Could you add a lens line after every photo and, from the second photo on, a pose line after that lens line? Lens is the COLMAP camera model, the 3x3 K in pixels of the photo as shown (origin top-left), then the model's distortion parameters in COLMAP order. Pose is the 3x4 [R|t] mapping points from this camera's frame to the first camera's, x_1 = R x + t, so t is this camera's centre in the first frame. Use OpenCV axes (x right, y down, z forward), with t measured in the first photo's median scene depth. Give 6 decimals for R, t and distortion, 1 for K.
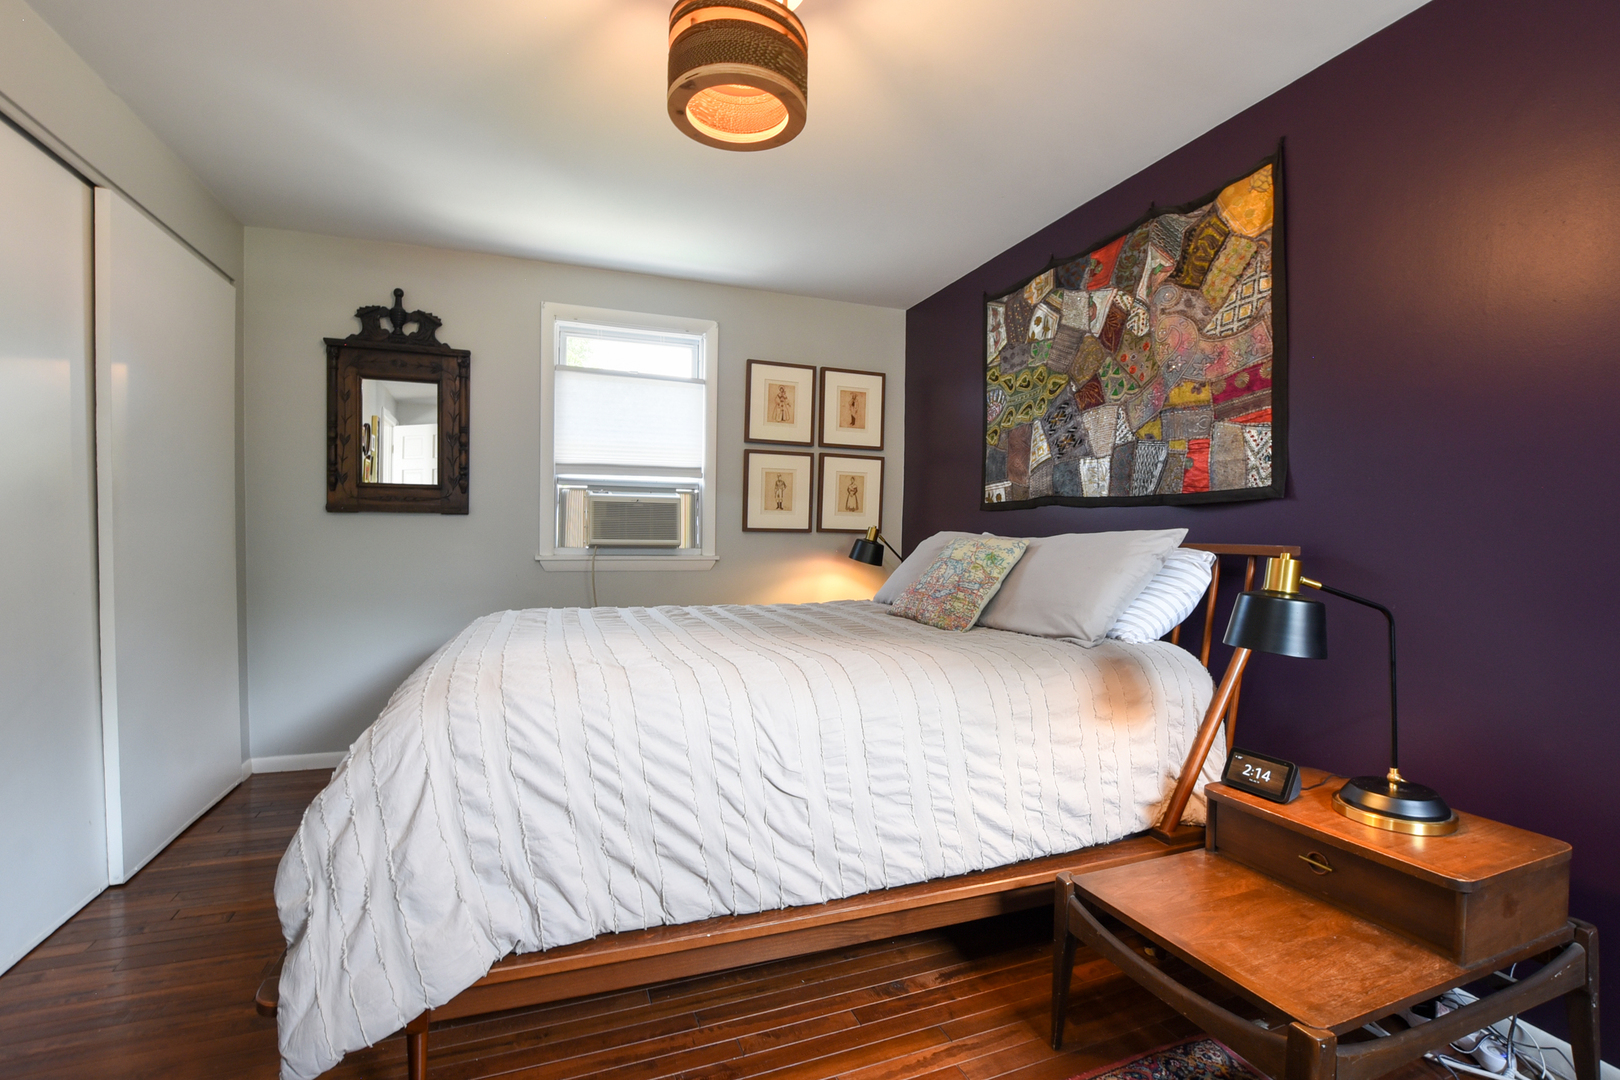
lens RADIAL K [[718.5, 0, 810.3], [0, 718.5, 542.7], [0, 0, 1]] dist [-0.036780, 0.007507]
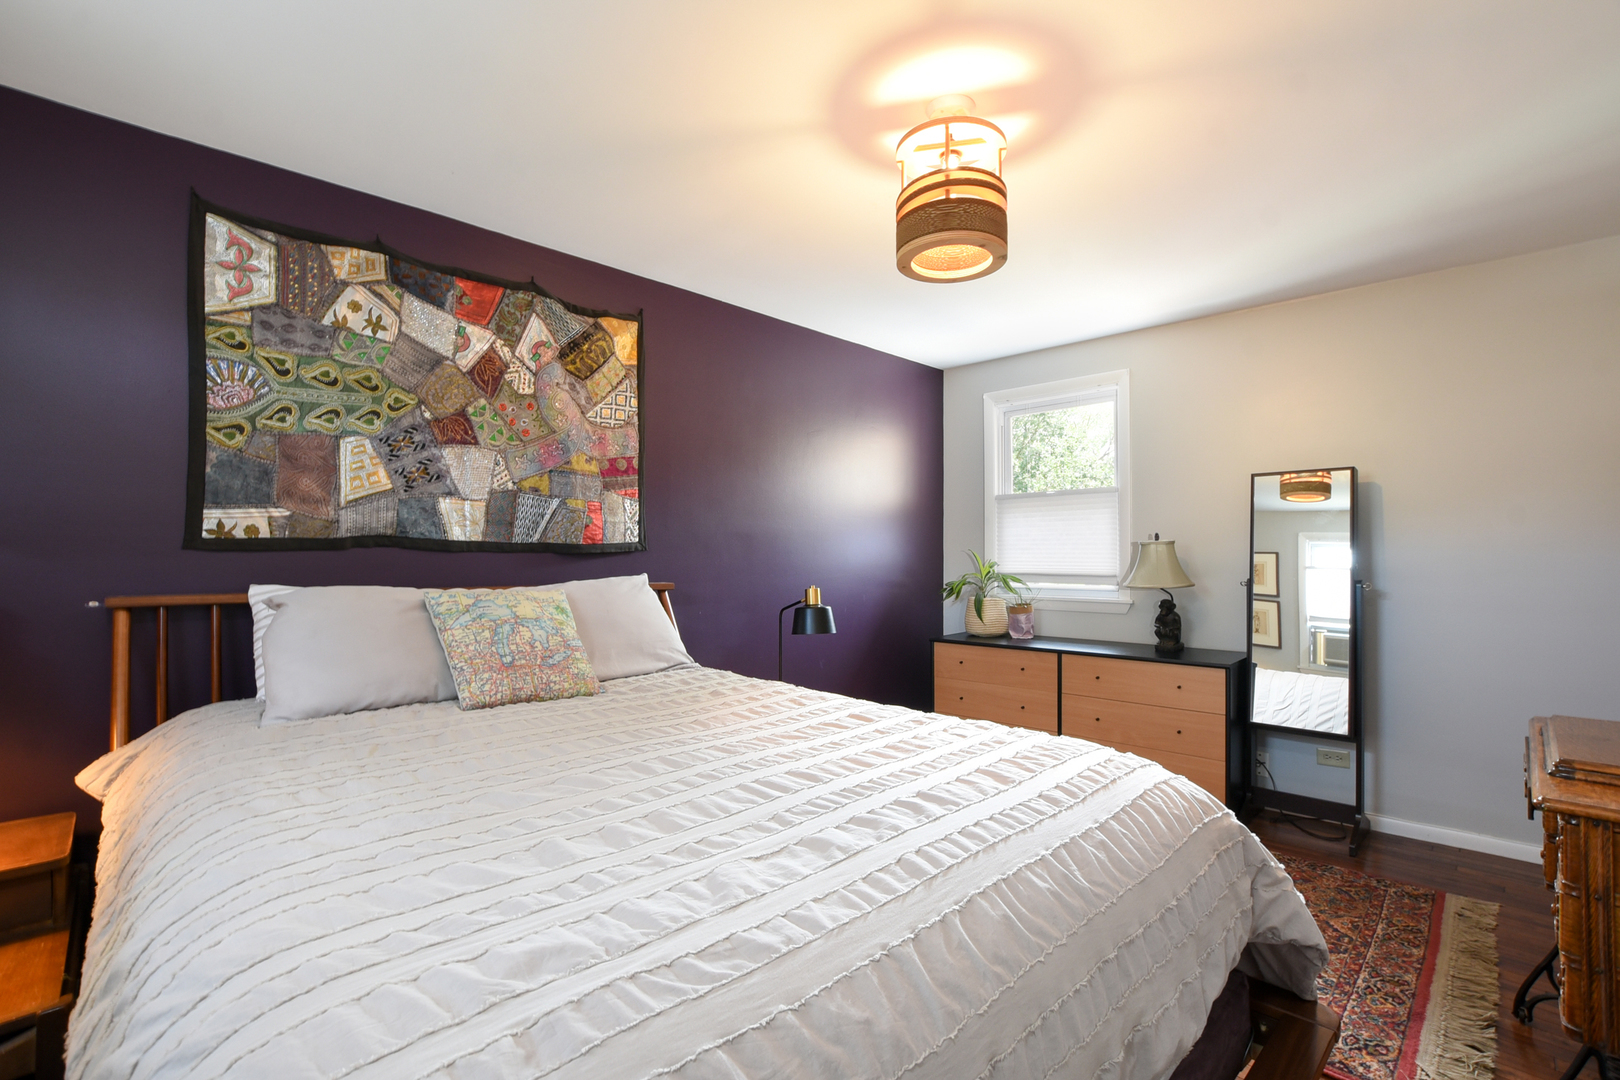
lens RADIAL K [[718.5, 0, 811.5], [0, 718.5, 545.8], [0, 0, 1]] dist [-0.036780, 0.007507]
pose [[-0.407267, 0.000306, 0.913309, -0.663411], [0.010693, 0.999933, 0.004433, -0.058830], [-0.913247, 0.011572, -0.407243, 0.995612]]
